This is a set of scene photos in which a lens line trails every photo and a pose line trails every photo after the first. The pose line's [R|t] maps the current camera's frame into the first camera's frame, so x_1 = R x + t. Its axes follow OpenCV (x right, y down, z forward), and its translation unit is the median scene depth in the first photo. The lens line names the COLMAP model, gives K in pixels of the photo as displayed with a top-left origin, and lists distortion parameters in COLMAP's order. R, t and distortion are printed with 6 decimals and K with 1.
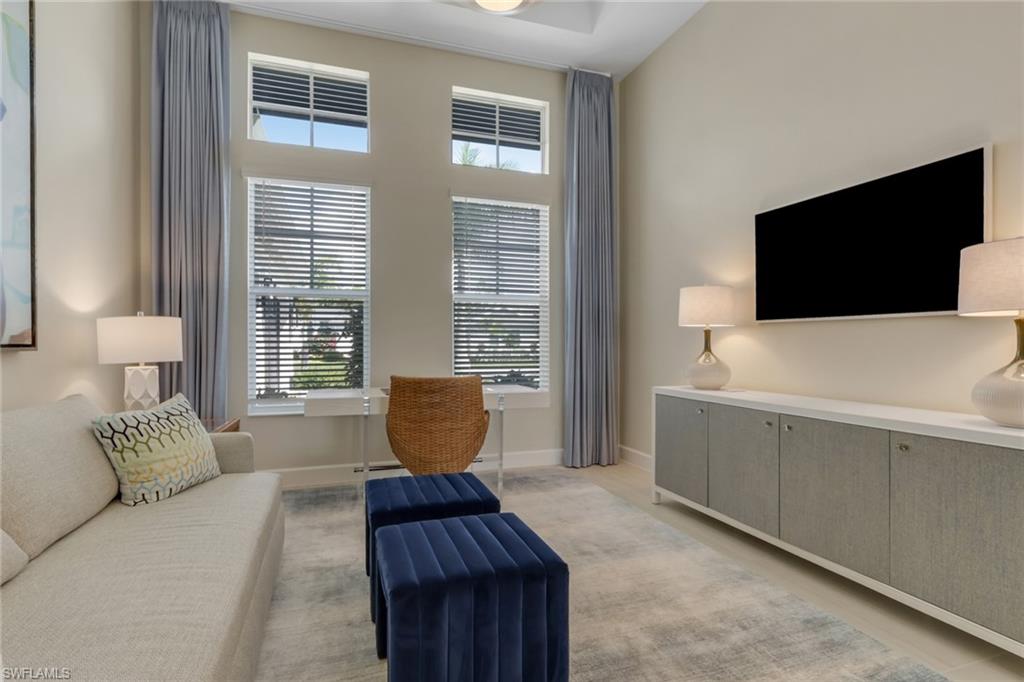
lens RADIAL K [[507.4, 0, 491.9], [0, 507.4, 345.4], [0, 0, 1]] dist [0.011810, 0.001190]
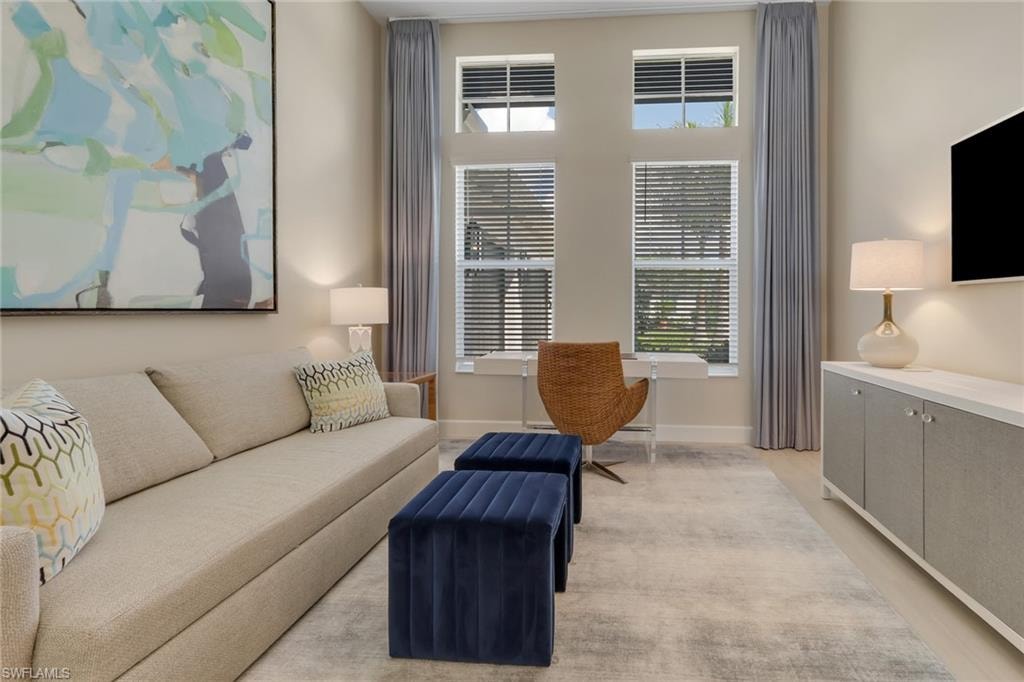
lens RADIAL K [[507.4, 0, 559.7], [0, 507.4, 320.7], [0, 0, 1]] dist [0.011810, 0.001190]
pose [[0.917681, 0.012237, -0.397130, 0.259787], [-0.006847, 0.999864, 0.014989, 0.002789], [0.397260, -0.011036, 0.917640, 0.041305]]
